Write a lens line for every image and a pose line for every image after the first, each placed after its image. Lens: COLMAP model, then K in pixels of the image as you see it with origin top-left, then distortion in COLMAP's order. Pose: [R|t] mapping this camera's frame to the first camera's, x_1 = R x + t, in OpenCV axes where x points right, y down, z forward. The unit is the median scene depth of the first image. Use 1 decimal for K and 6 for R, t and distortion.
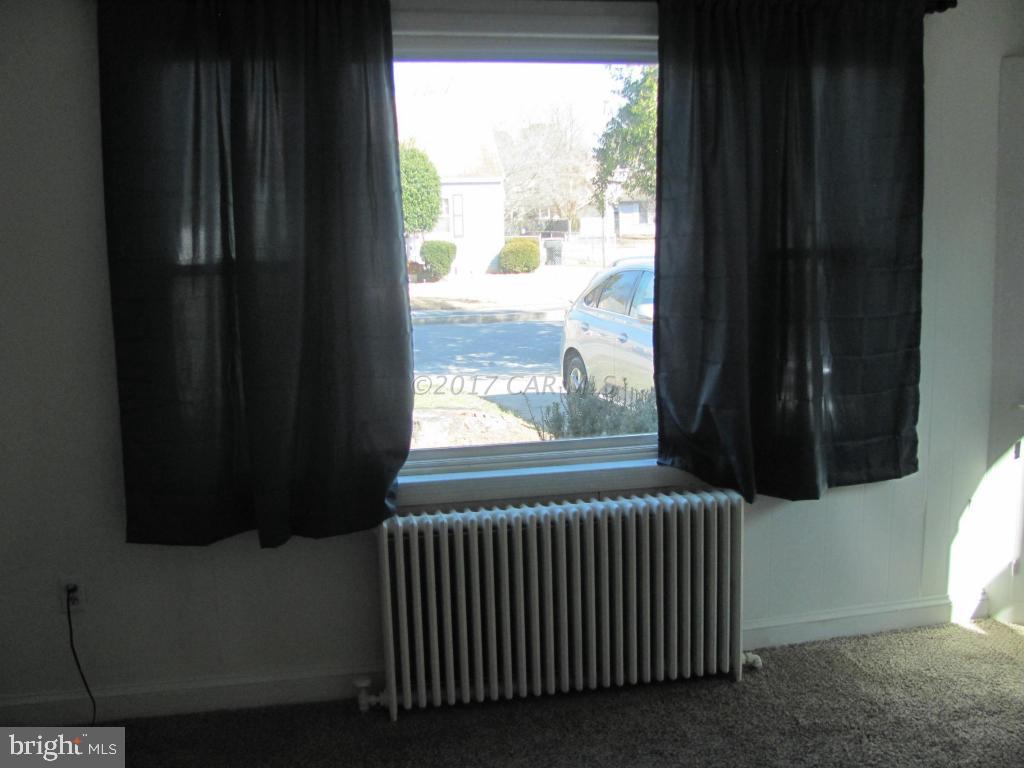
lens RADIAL K [[1079.9, 0, 515.4], [0, 1079.9, 383.3], [0, 0, 1]] dist [-0.130013, 0.000000]
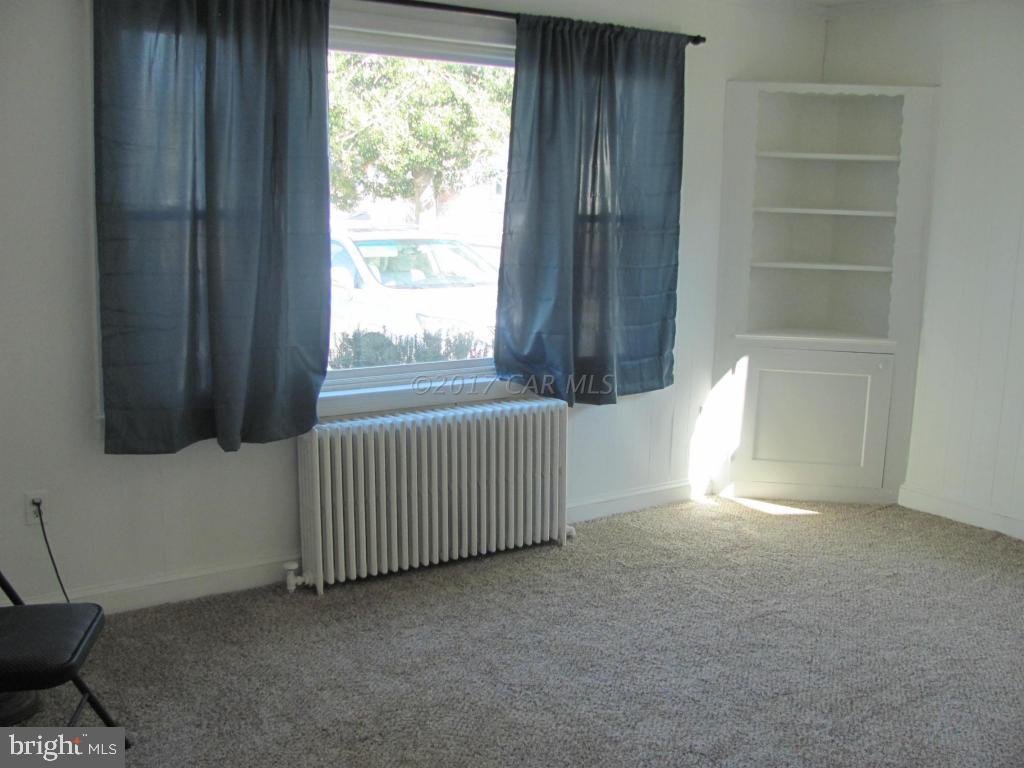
lens RADIAL K [[1079.9, 0, 510.2], [0, 1079.9, 386.0], [0, 0, 1]] dist [-0.130013, 0.000000]
pose [[0.919388, -0.025753, 0.392507, -0.365976], [0.018052, 0.999566, 0.023300, 0.053228], [-0.392937, -0.014336, 0.919454, -0.185336]]
